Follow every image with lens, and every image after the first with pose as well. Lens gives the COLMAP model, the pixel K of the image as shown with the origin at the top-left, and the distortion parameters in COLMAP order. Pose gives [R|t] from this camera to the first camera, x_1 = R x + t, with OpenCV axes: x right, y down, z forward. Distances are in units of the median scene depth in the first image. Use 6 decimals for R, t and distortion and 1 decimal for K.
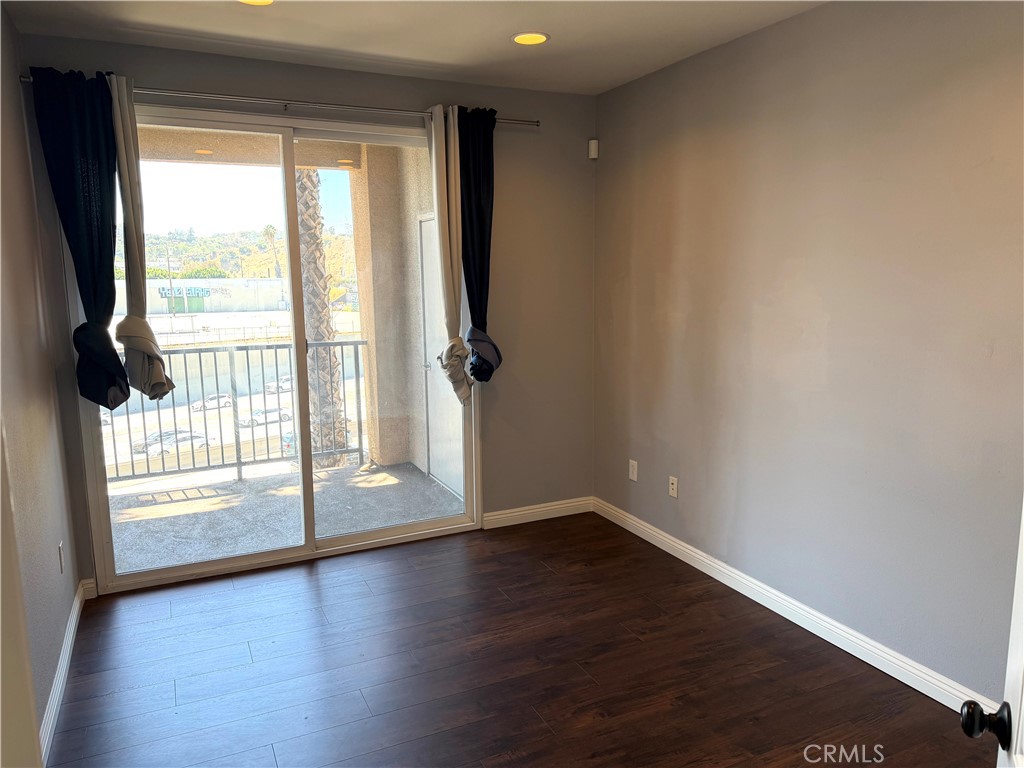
lens RADIAL K [[723.1, 0, 519.1], [0, 723.1, 386.2], [0, 0, 1]] dist [0.051205, -0.052127]
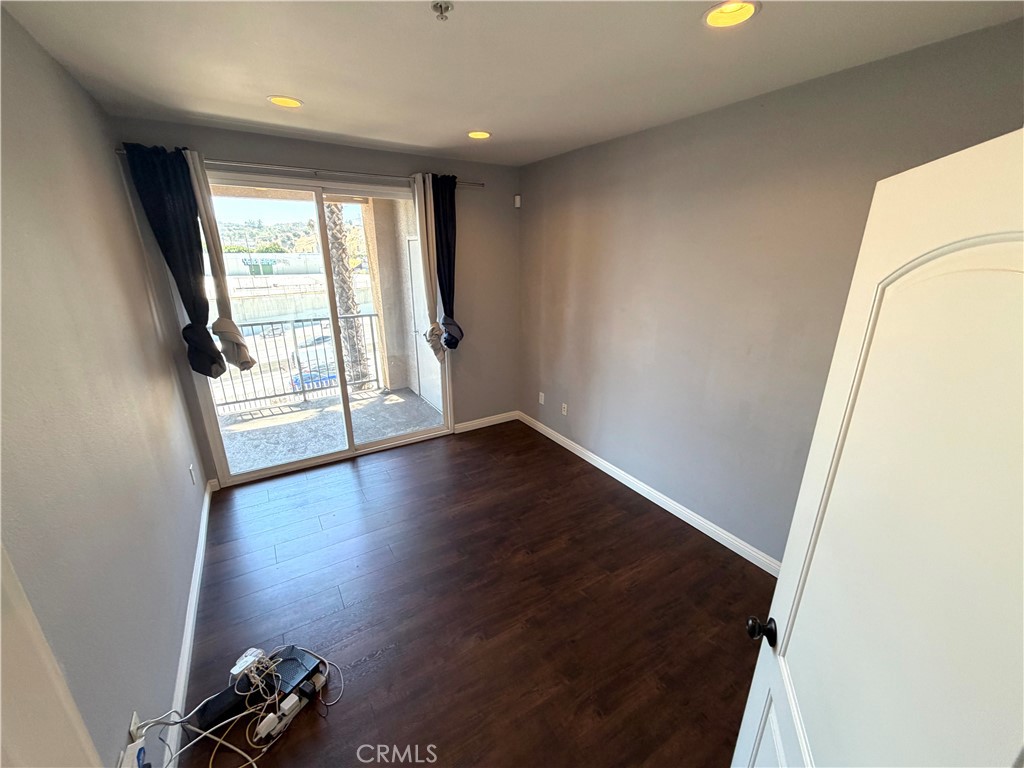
lens RADIAL K [[408.3, 0, 515.1], [0, 408.3, 384.1], [0, 0, 1]] dist [0.000649, 0.001604]
pose [[0.993663, -0.021894, 0.110249, -0.013519], [0.003924, 0.987006, 0.160638, -0.083321], [-0.112334, -0.159188, 0.980837, 0.058337]]
